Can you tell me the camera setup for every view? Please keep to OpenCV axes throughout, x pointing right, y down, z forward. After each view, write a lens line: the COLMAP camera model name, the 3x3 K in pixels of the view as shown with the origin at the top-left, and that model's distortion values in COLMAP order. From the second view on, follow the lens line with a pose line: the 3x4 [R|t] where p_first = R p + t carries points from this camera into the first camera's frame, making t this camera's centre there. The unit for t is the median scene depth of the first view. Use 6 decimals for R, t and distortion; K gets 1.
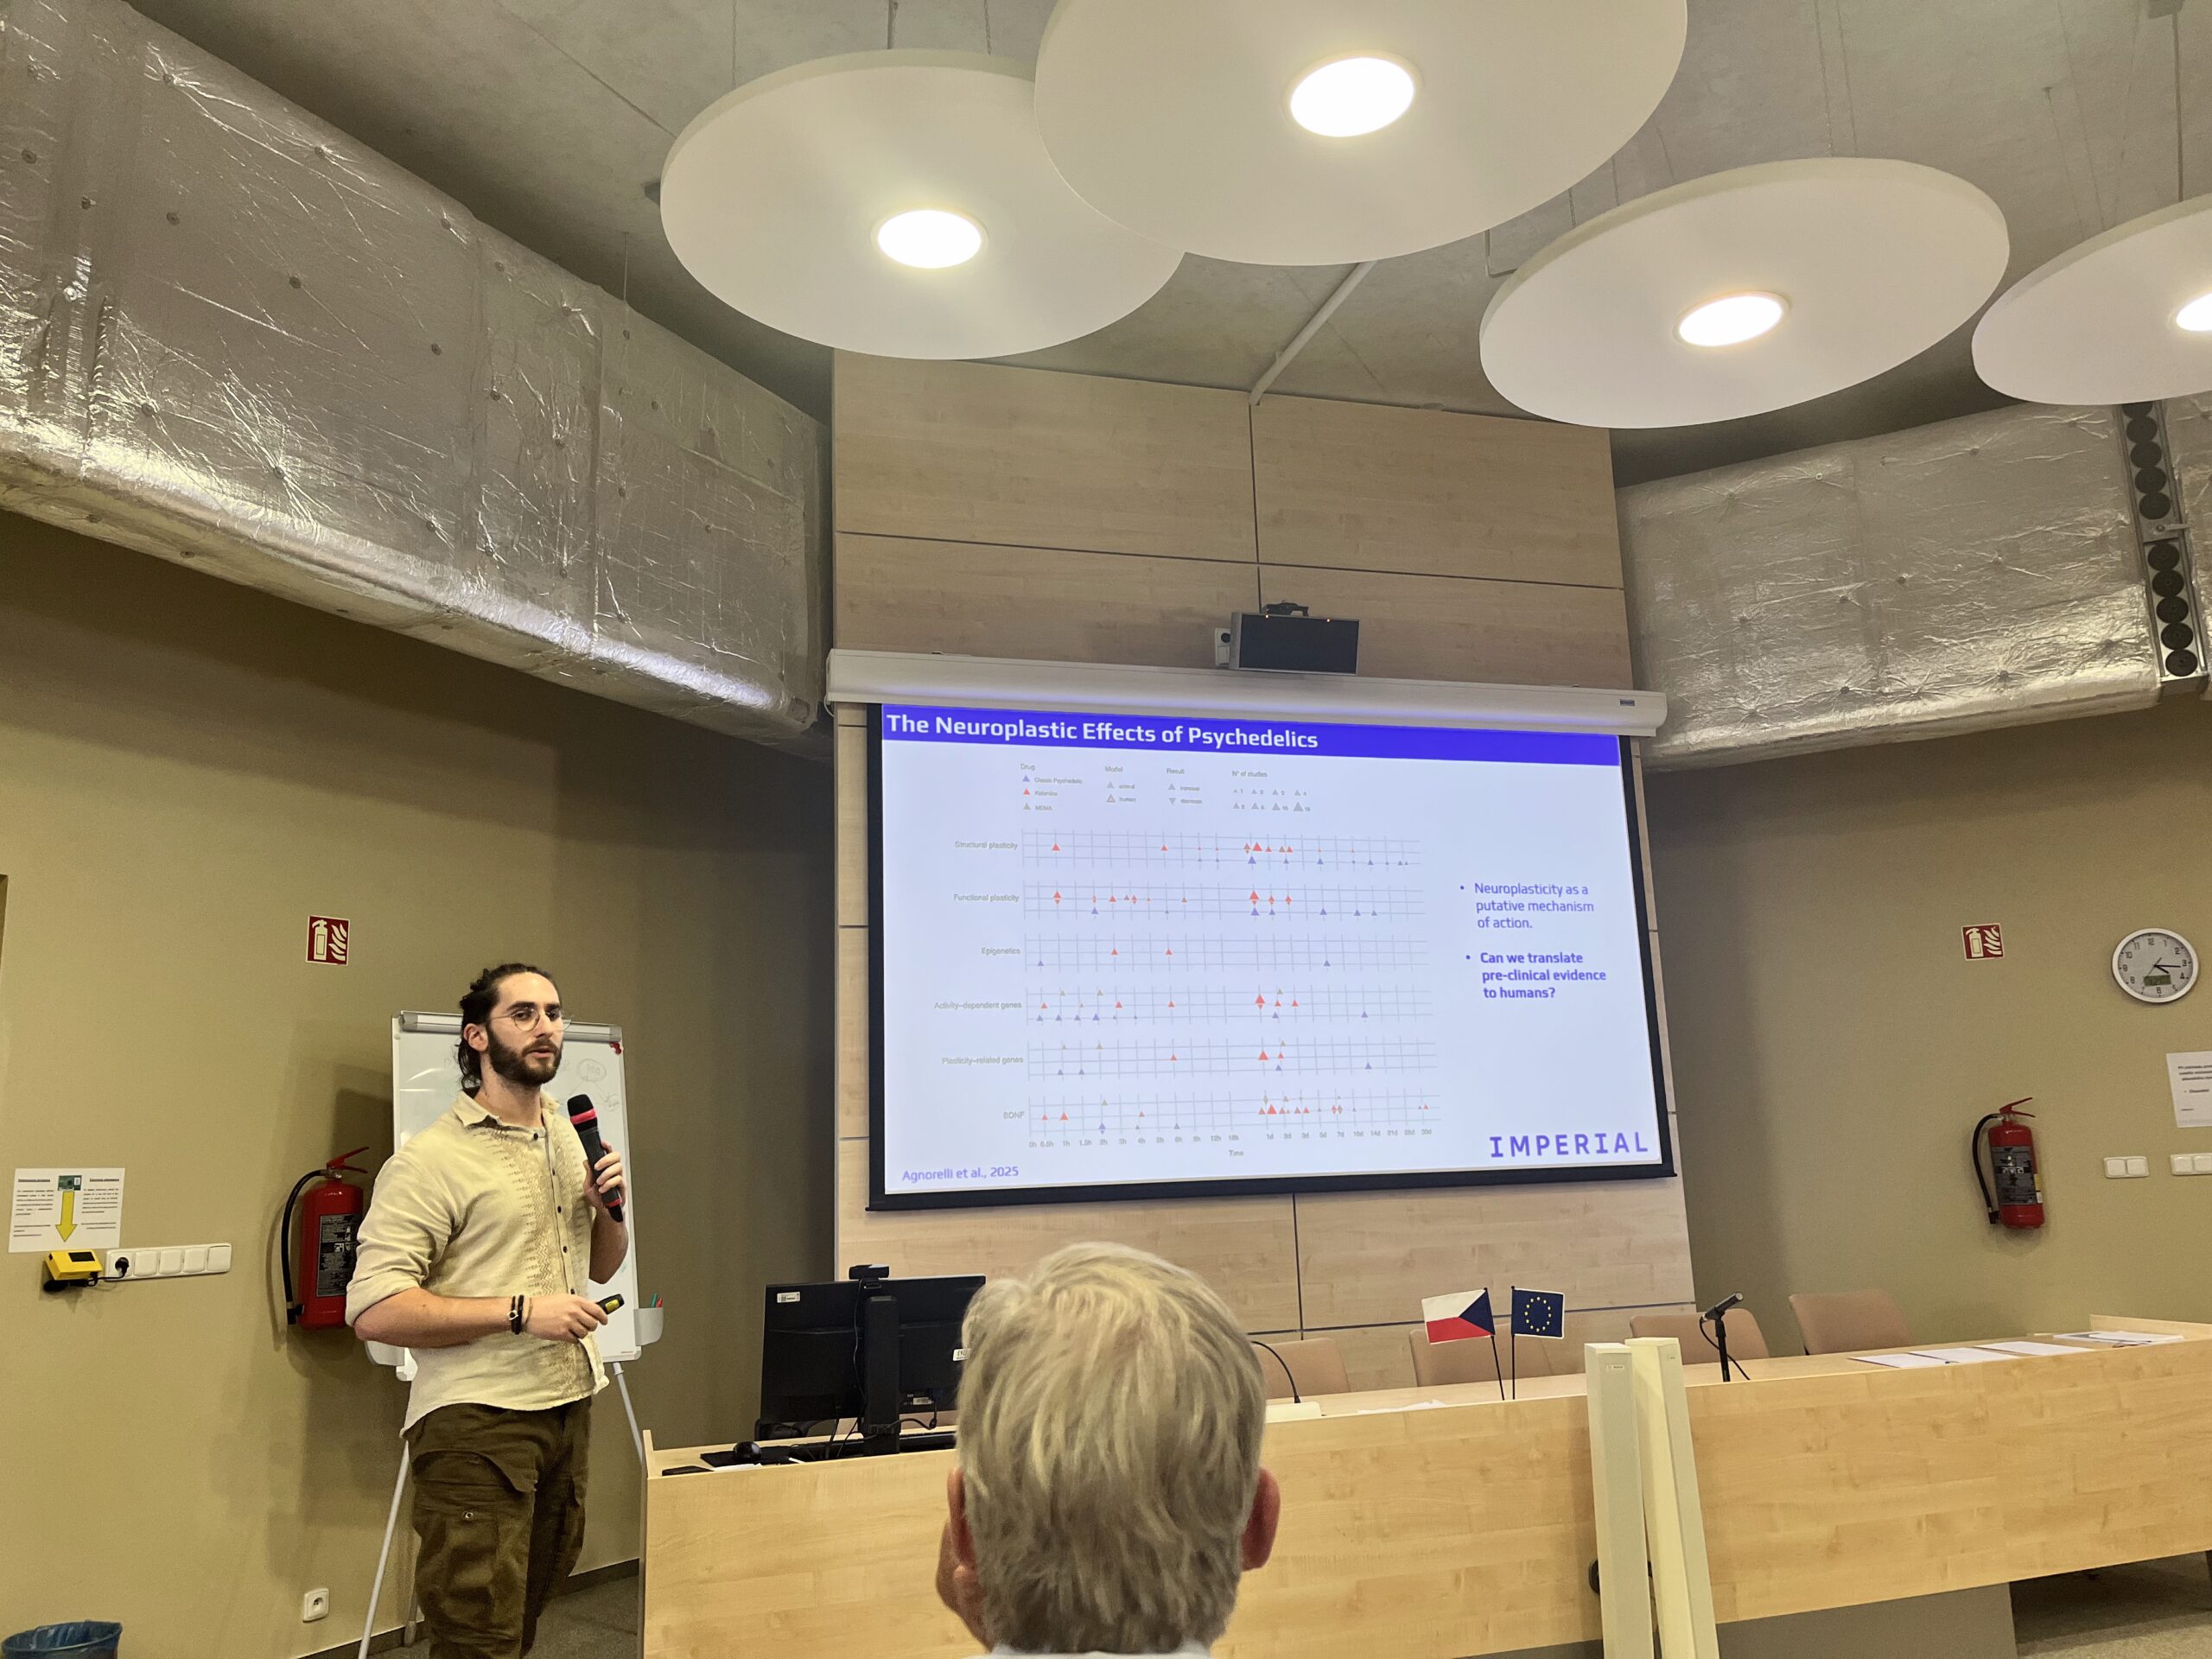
lens RADIAL K [[1694.7, 0, 1106.0], [0, 1694.7, 829.5], [0, 0, 1]] dist [0.044323, -0.084829]
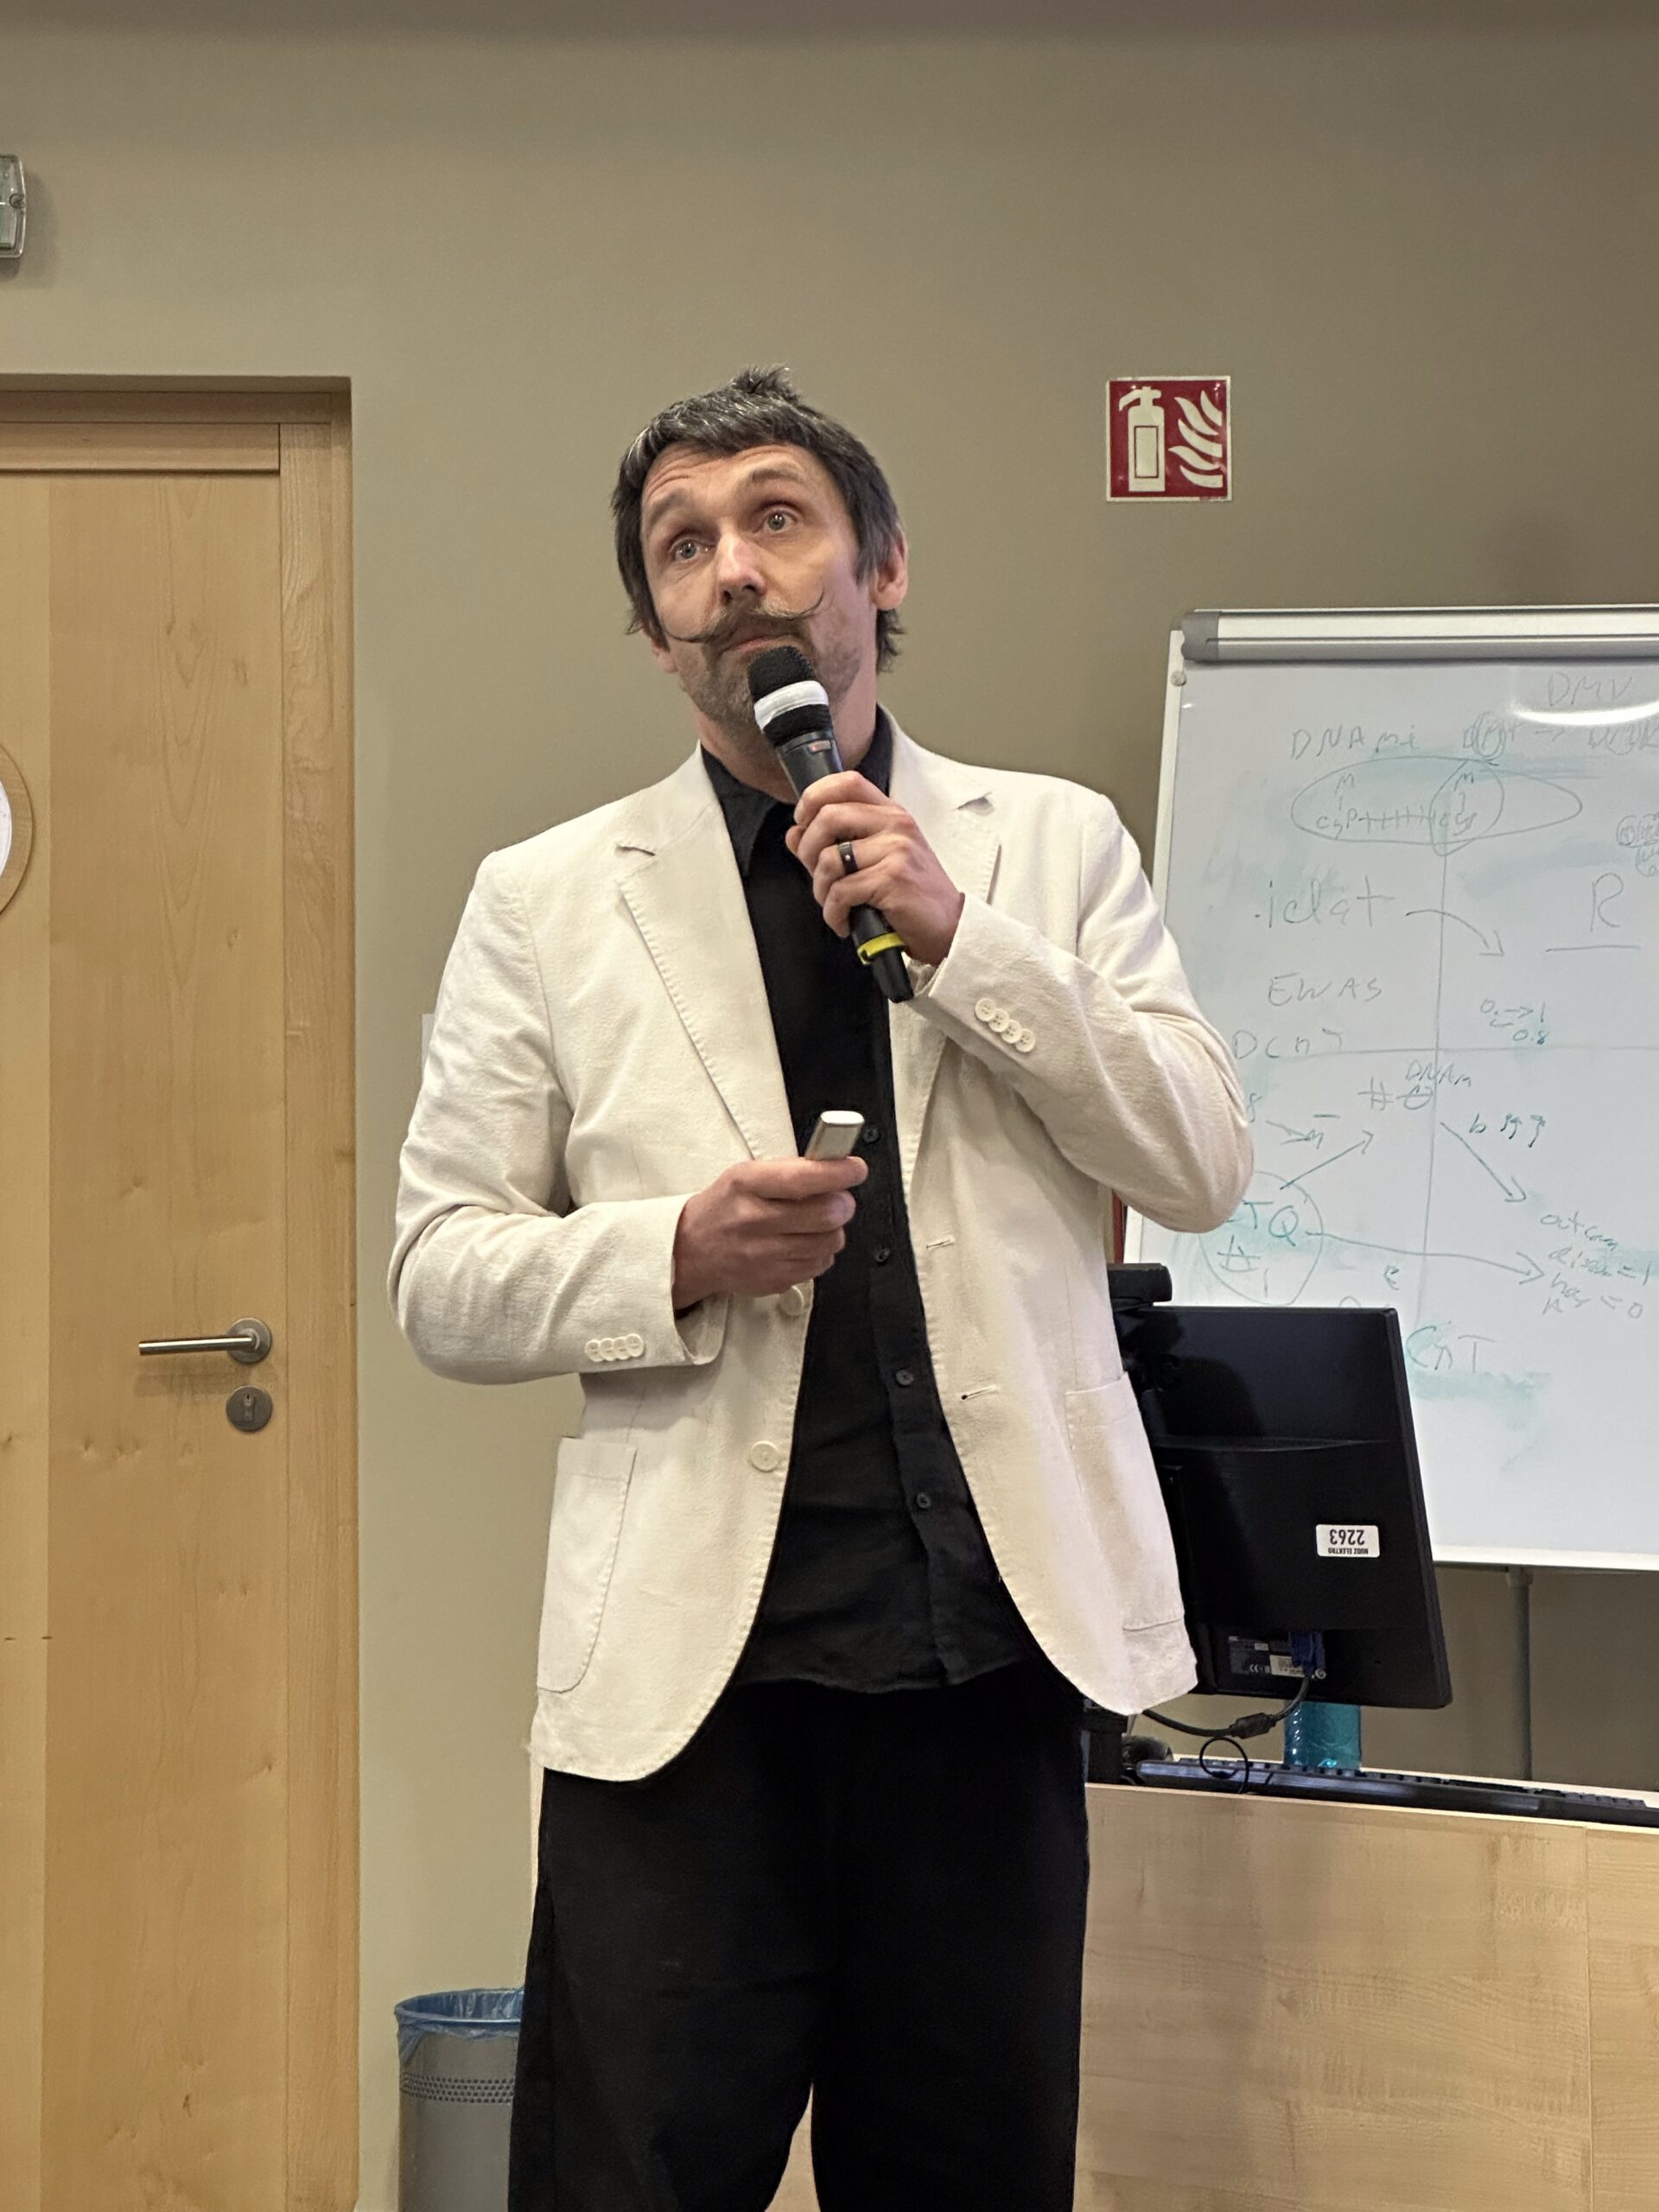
lens RADIAL K [[5690.7, 0, 829.5], [0, 5690.7, 1106.0], [0, 0, 1]] dist [-0.245126, 8.432306]
pose [[0.468067, 0.009596, -0.883641, 0.735699], [0.158277, 0.982861, 0.094513, 0.091992], [0.869403, -0.184098, 0.458526, 0.369862]]
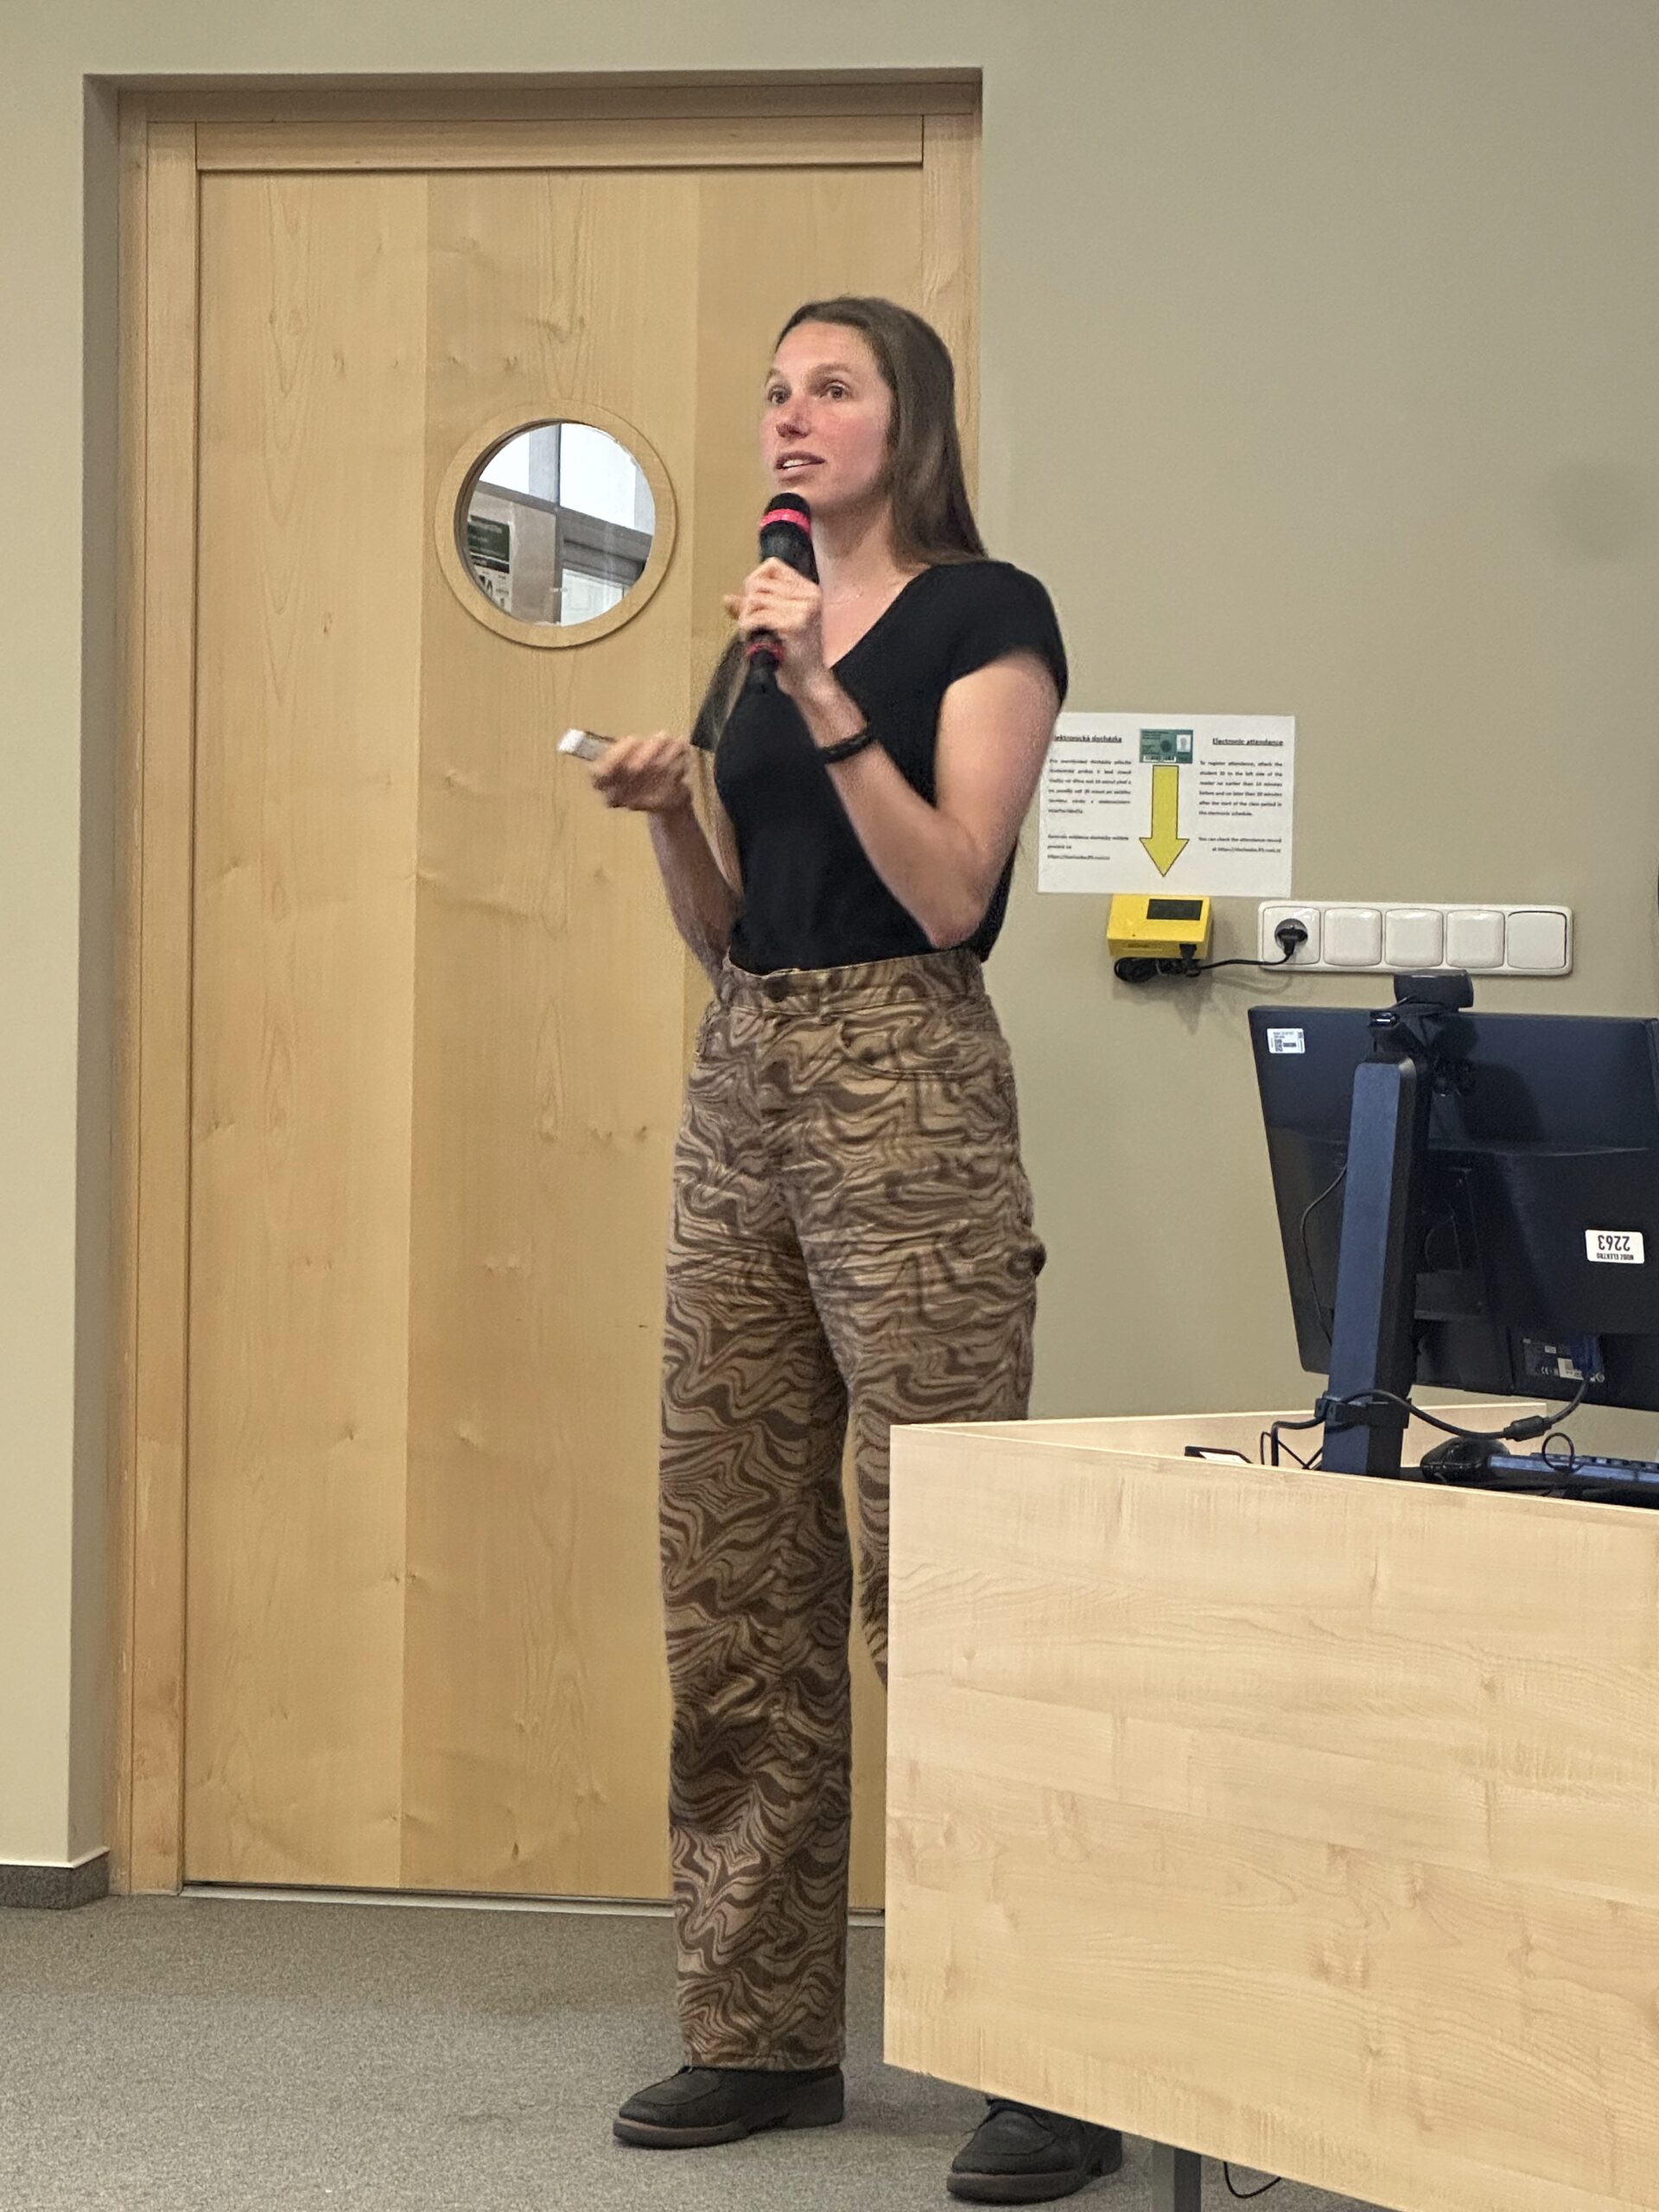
lens RADIAL K [[6231.9, 0, 829.5], [0, 6231.9, 1106.0], [0, 0, 1]] dist [-0.480810, 14.592011]
pose [[0.271202, 0.061668, -0.960545, 0.913737], [0.160967, 0.980986, 0.108428, 0.108210], [0.948967, -0.184022, 0.256119, 0.477282]]
